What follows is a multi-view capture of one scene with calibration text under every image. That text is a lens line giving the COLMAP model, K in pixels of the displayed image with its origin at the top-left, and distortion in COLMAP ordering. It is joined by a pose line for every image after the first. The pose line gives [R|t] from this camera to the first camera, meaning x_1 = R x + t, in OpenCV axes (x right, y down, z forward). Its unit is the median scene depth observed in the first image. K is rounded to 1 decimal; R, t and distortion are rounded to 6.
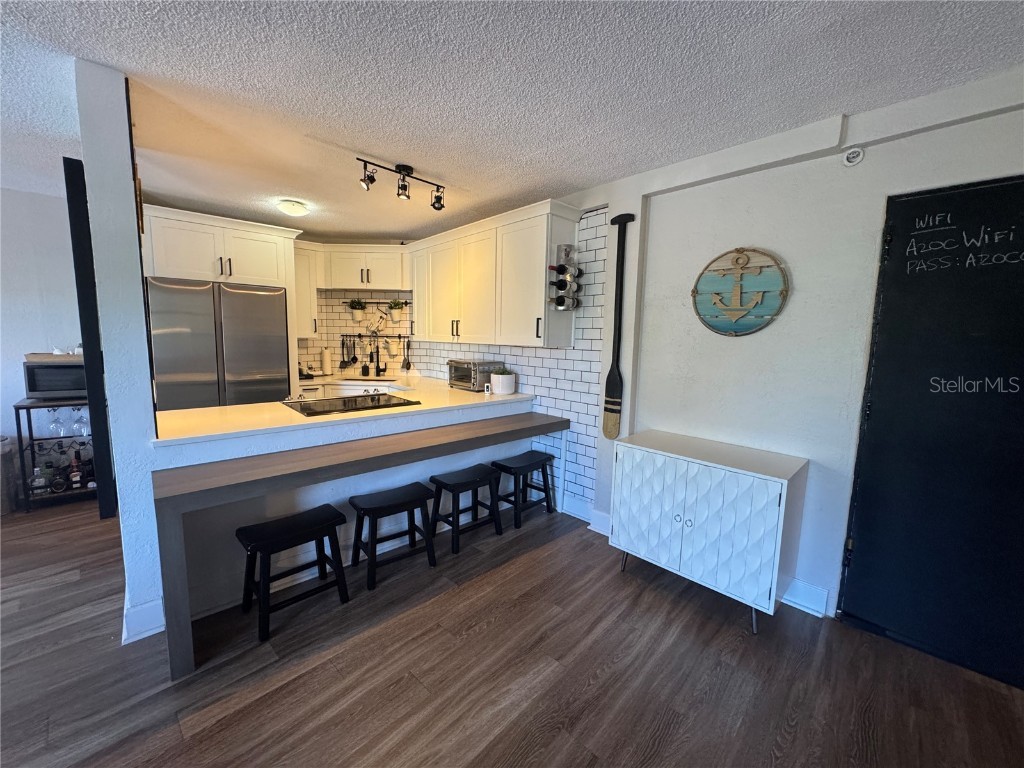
lens RADIAL K [[407.8, 0, 510.0], [0, 407.8, 384.2], [0, 0, 1]] dist [-0.000869, 0.000153]
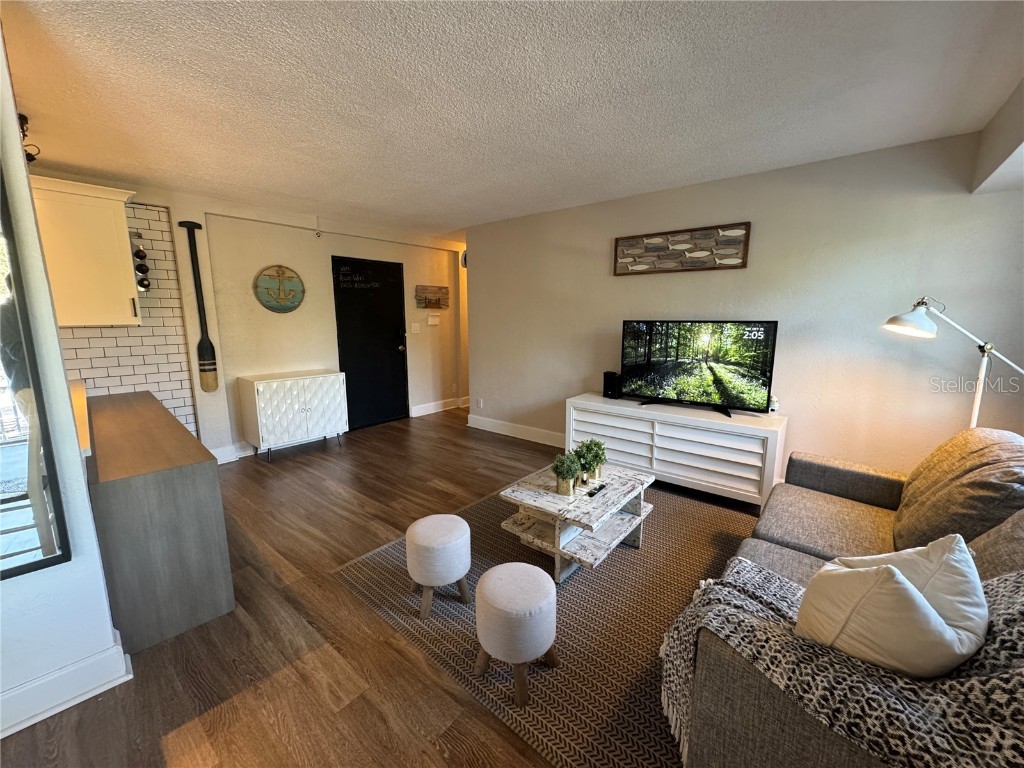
lens RADIAL K [[407.8, 0, 510.0], [0, 407.8, 384.2], [0, 0, 1]] dist [-0.000869, 0.000153]
pose [[-0.074785, -0.187400, 0.979433, -0.867948], [0.116665, 0.973794, 0.195229, -0.027536], [-0.990352, 0.128865, -0.050962, 0.075273]]
